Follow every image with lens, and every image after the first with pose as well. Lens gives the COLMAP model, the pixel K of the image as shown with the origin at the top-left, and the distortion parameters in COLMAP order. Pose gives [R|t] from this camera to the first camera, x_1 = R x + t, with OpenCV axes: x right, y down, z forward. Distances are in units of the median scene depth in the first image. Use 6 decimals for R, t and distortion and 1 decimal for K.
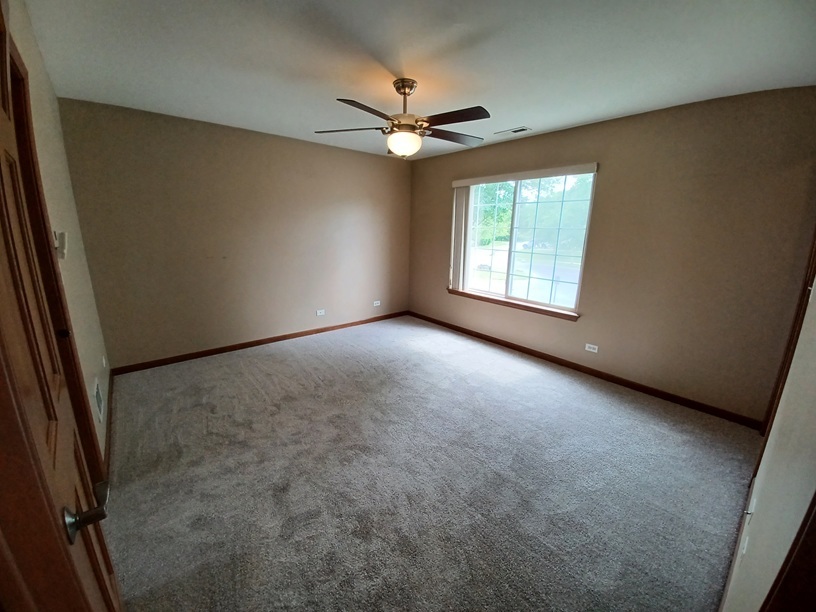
lens RADIAL K [[325.9, 0, 406.3], [0, 325.9, 303.4], [0, 0, 1]] dist [0.015517, -0.015249]
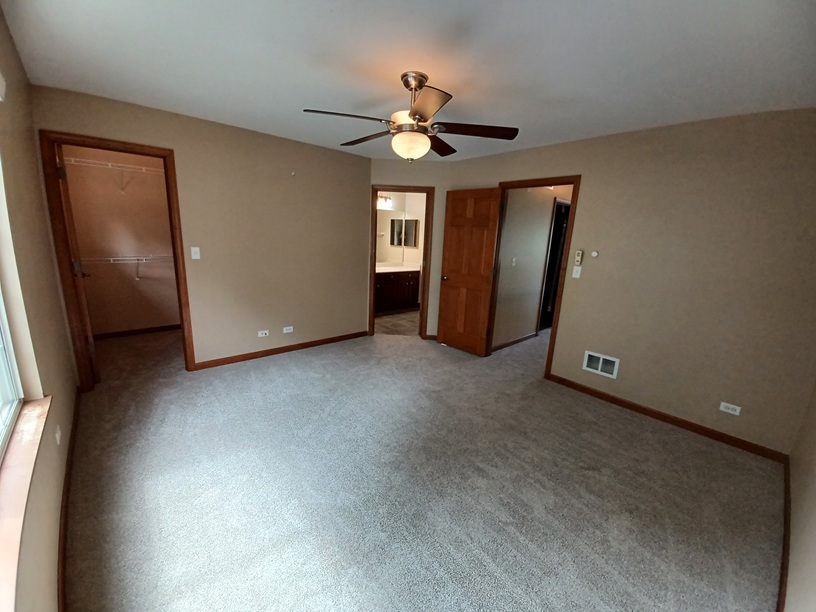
lens RADIAL K [[325.9, 0, 406.3], [0, 325.9, 303.4], [0, 0, 1]] dist [0.015517, -0.015249]
pose [[-0.997369, -0.055239, -0.046949, 0.019164], [-0.070086, 0.900264, 0.429666, -0.325419], [0.018532, 0.431826, -0.901767, 1.347681]]
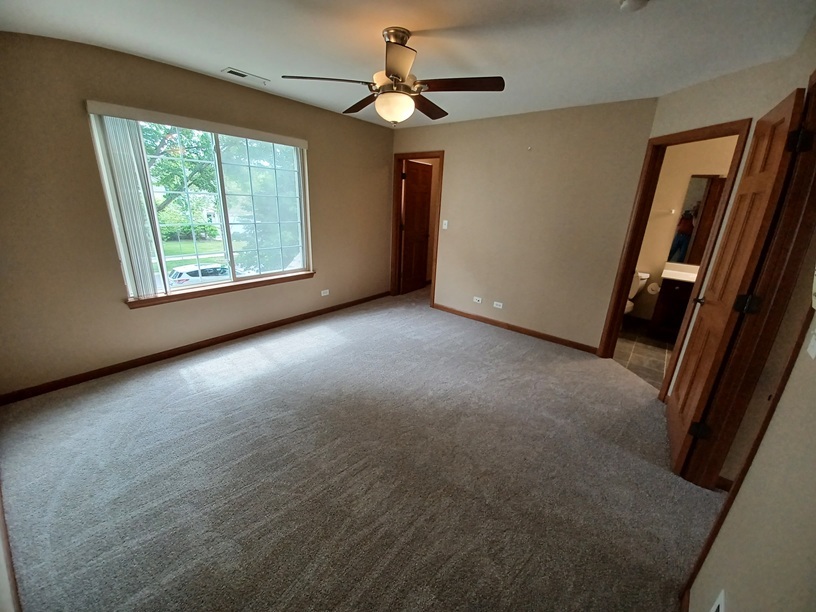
lens RADIAL K [[325.9, 0, 406.3], [0, 325.9, 303.4], [0, 0, 1]] dist [0.015517, -0.015249]
pose [[-0.183795, -0.319709, 0.929519, -0.669595], [0.182477, 0.918094, 0.351861, -0.209680], [-0.965879, 0.234286, -0.110401, 0.806243]]
